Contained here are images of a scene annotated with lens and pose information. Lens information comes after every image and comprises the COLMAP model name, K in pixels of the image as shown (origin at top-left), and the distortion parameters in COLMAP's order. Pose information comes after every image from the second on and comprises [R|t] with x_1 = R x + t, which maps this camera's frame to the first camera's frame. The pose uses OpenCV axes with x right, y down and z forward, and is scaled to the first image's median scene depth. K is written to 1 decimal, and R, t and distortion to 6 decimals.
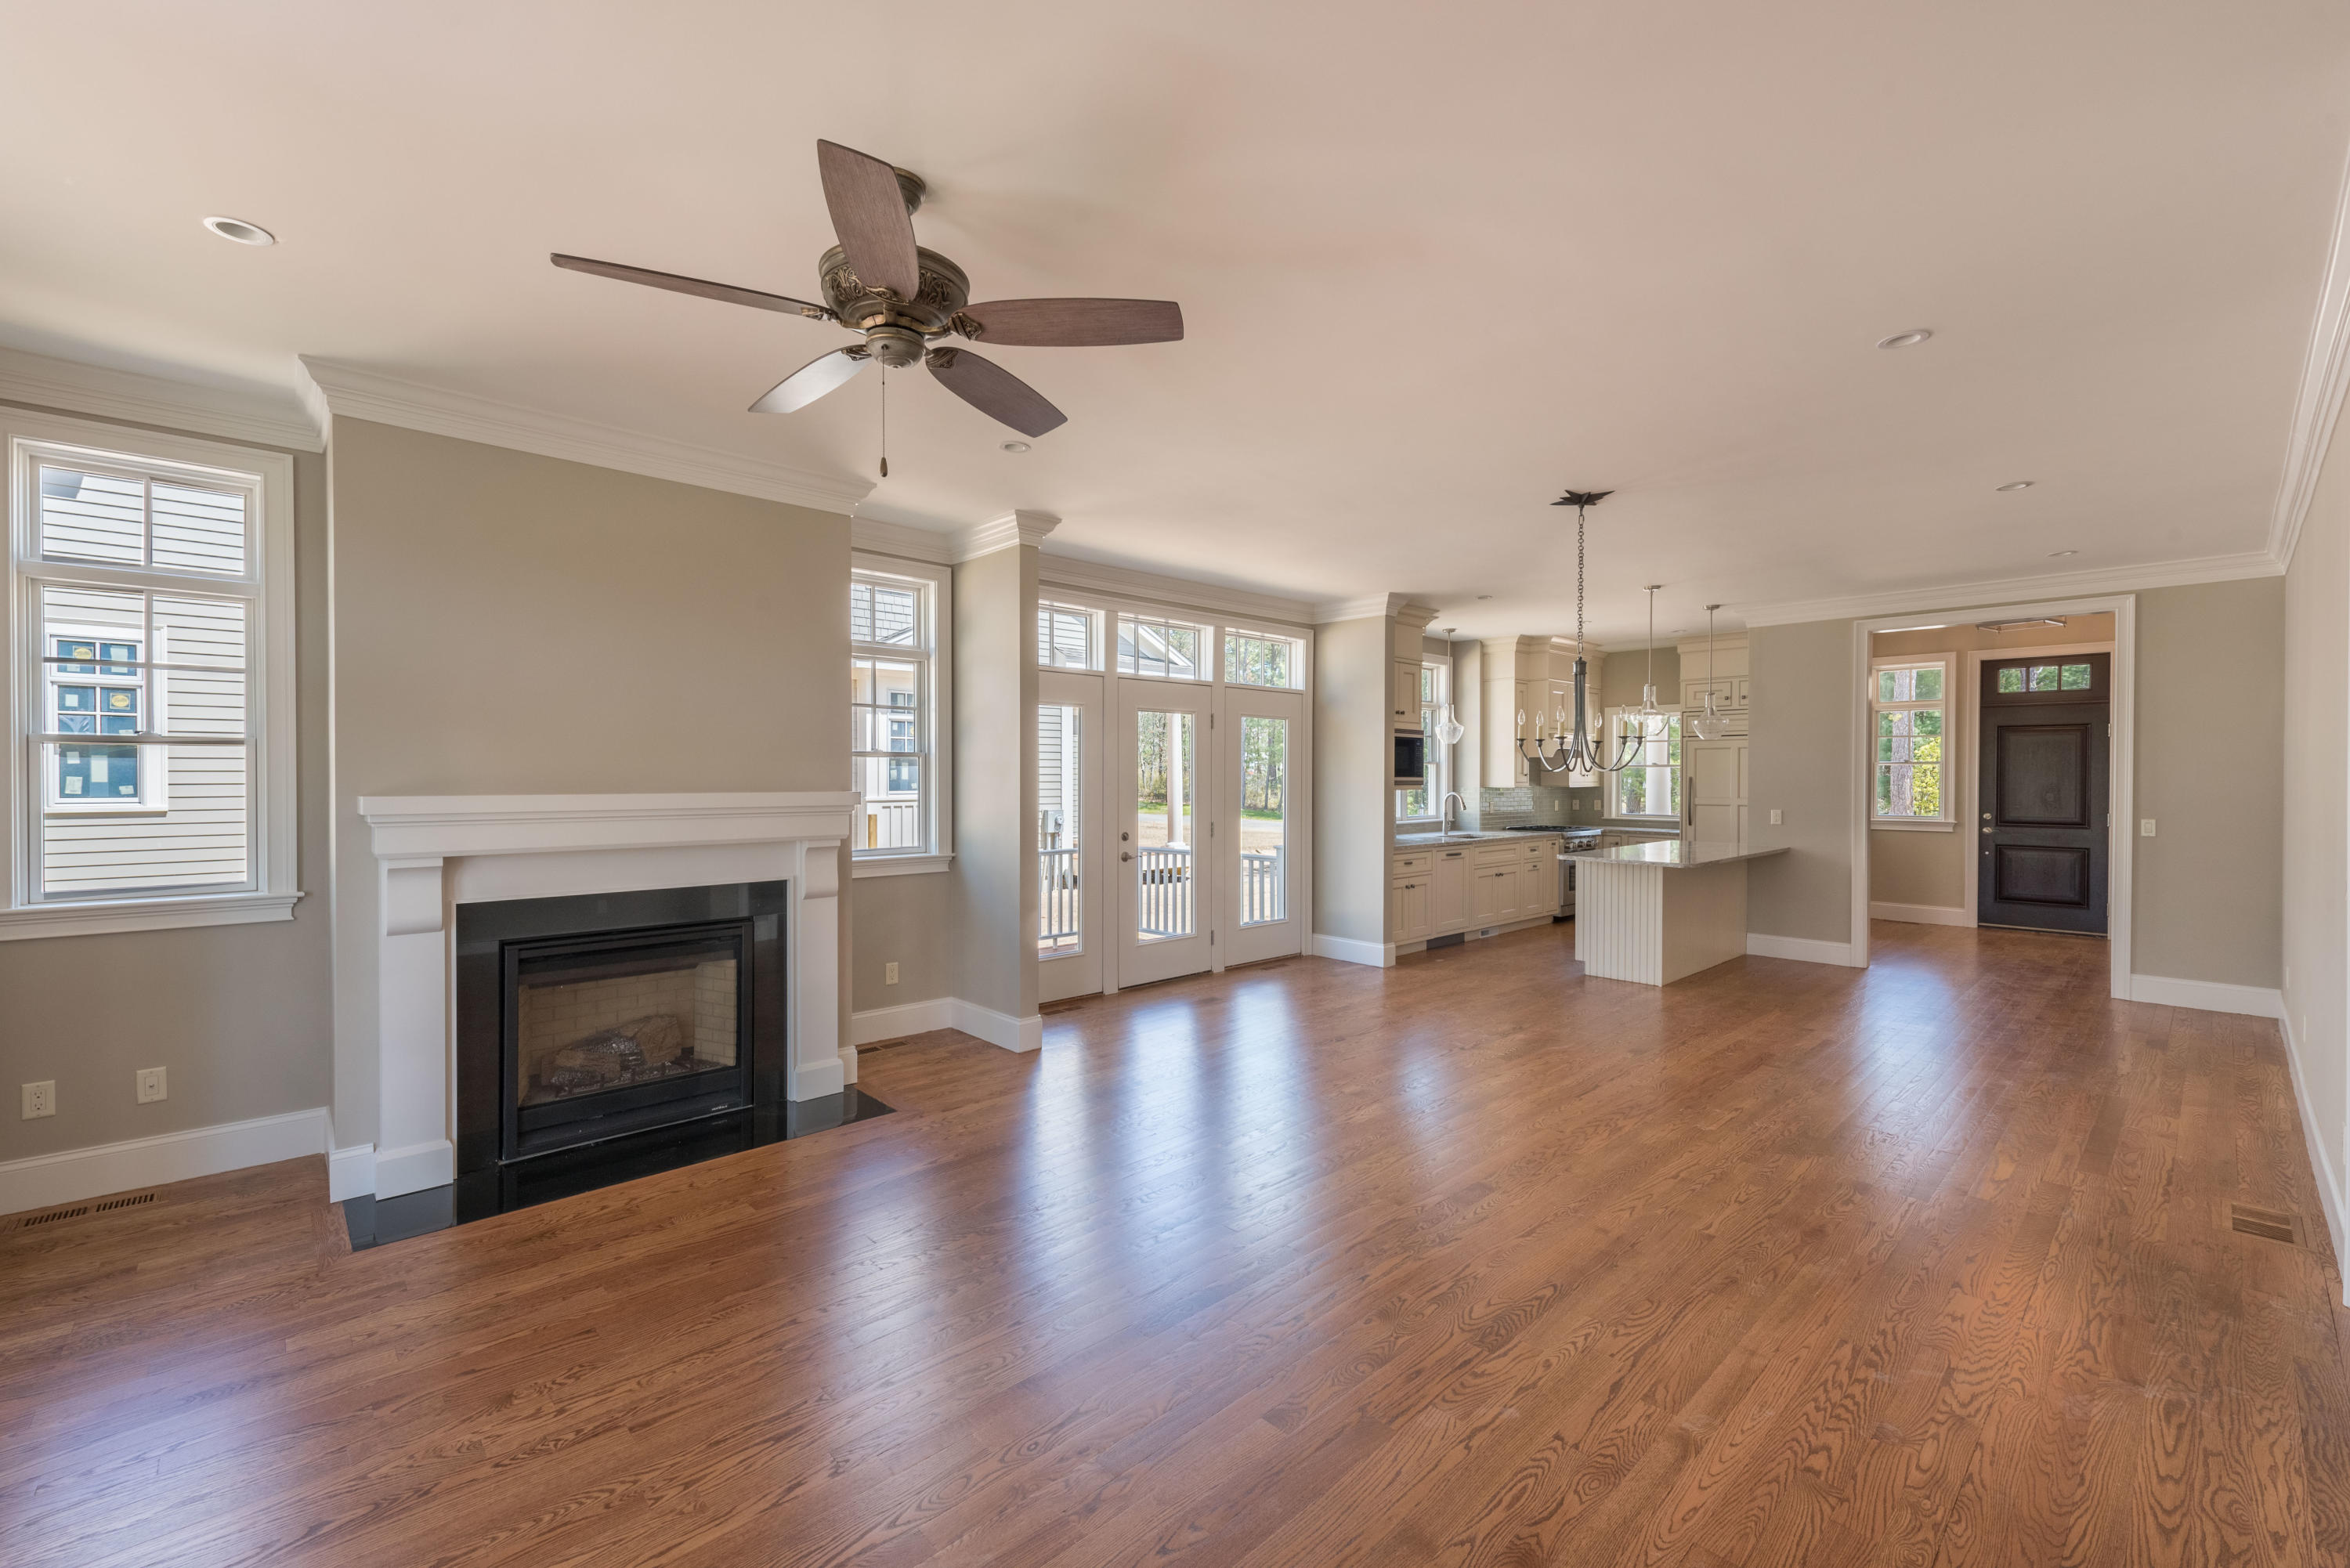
lens RADIAL K [[996.8, 0, 1175.0], [0, 996.8, 784.0], [0, 0, 1]] dist [0.000489, 0.000000]
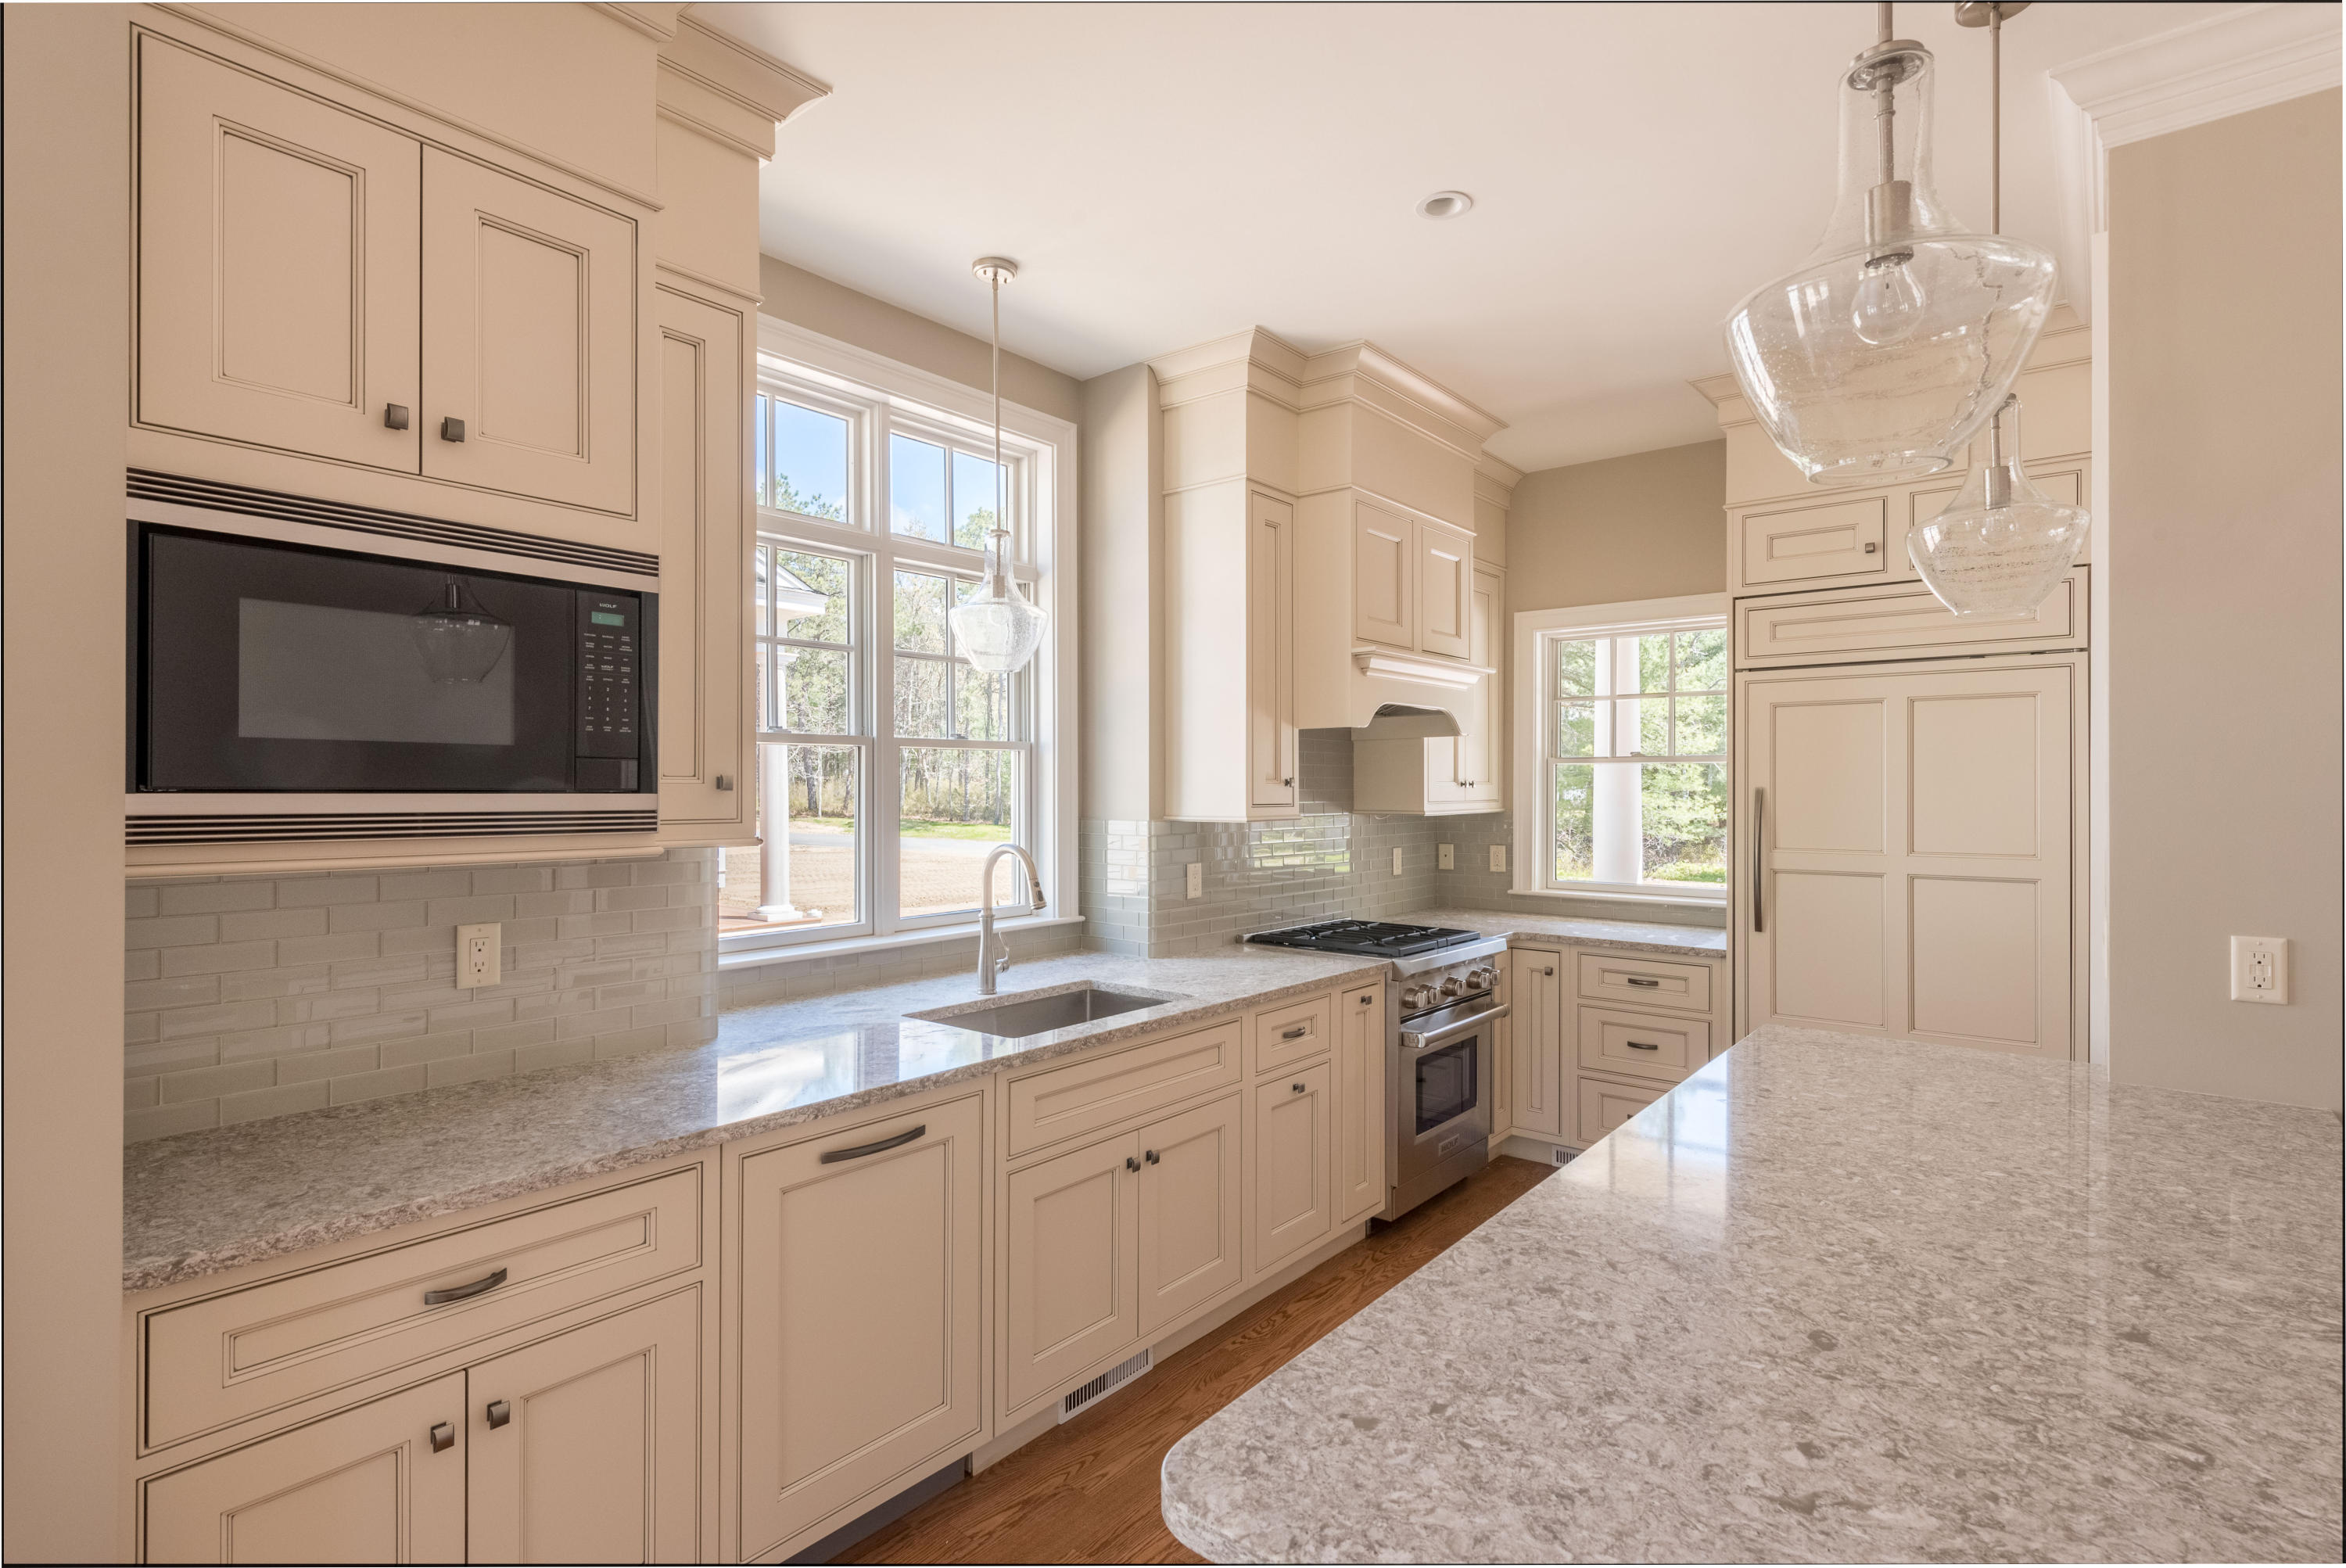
lens RADIAL K [[1175.3, 0, 1173.0], [0, 1175.3, 784.0], [0, 0, 1]] dist [-0.004069, 0.000156]
pose [[0.991396, -0.000698, 0.130898, 0.263283], [0.001341, 0.999987, -0.004827, -0.006722], [-0.130893, 0.004961, 0.991384, 0.620818]]
